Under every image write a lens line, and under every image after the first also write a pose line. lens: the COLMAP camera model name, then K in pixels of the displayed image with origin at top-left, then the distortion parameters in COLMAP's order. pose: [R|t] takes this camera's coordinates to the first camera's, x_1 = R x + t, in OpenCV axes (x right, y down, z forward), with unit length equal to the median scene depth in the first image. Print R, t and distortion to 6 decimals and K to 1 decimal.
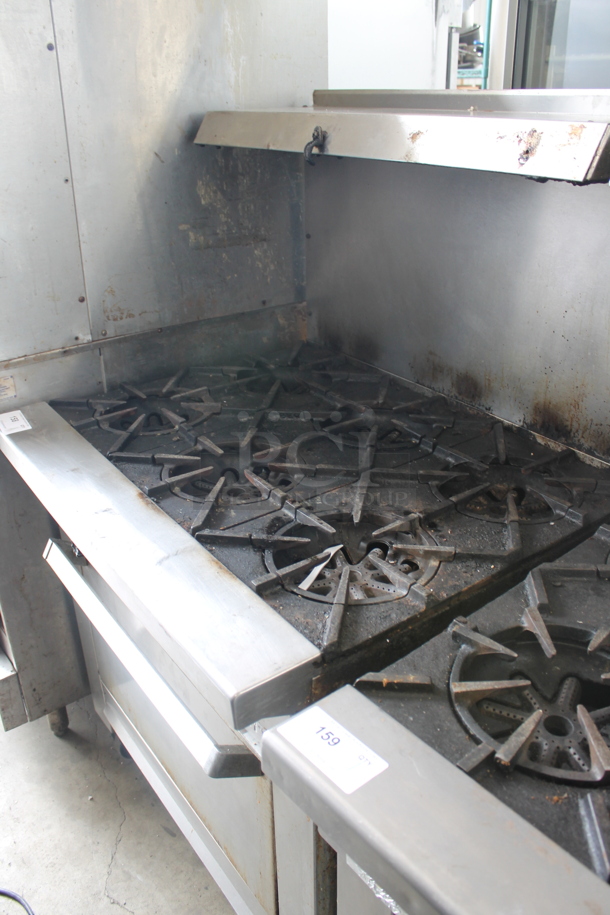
lens RADIAL K [[769.7, 0, 305.0], [0, 769.7, 457.5], [0, 0, 1]] dist [-0.165275, 0.142199]
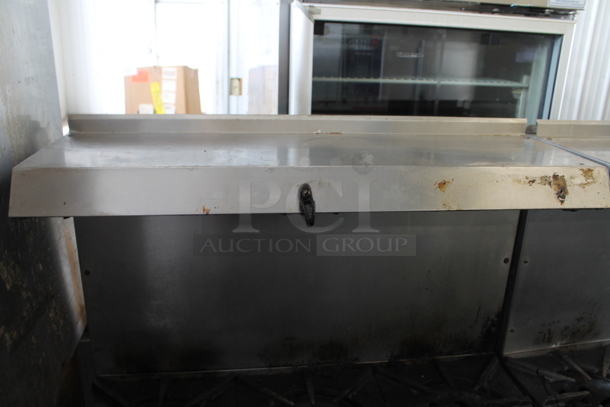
lens RADIAL K [[513.1, 0, 305.0], [0, 513.1, 203.5], [0, 0, 1]] dist [-0.165275, 0.142199]
pose [[0.466222, -0.251635, 0.848126, -0.443639], [0.355425, 0.931197, 0.080902, -0.410416], [-0.810130, 0.263727, 0.523582, 0.597612]]
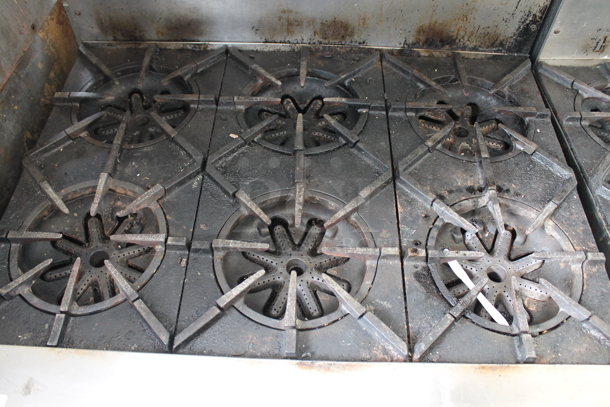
lens RADIAL K [[513.1, 0, 305.0], [0, 513.1, 203.5], [0, 0, 1]] dist [-0.165275, 0.142199]
pose [[0.604825, -0.624648, 0.493966, -0.318770], [0.327515, 0.760505, 0.560684, -0.332543], [-0.725893, -0.177335, 0.664554, 0.566294]]
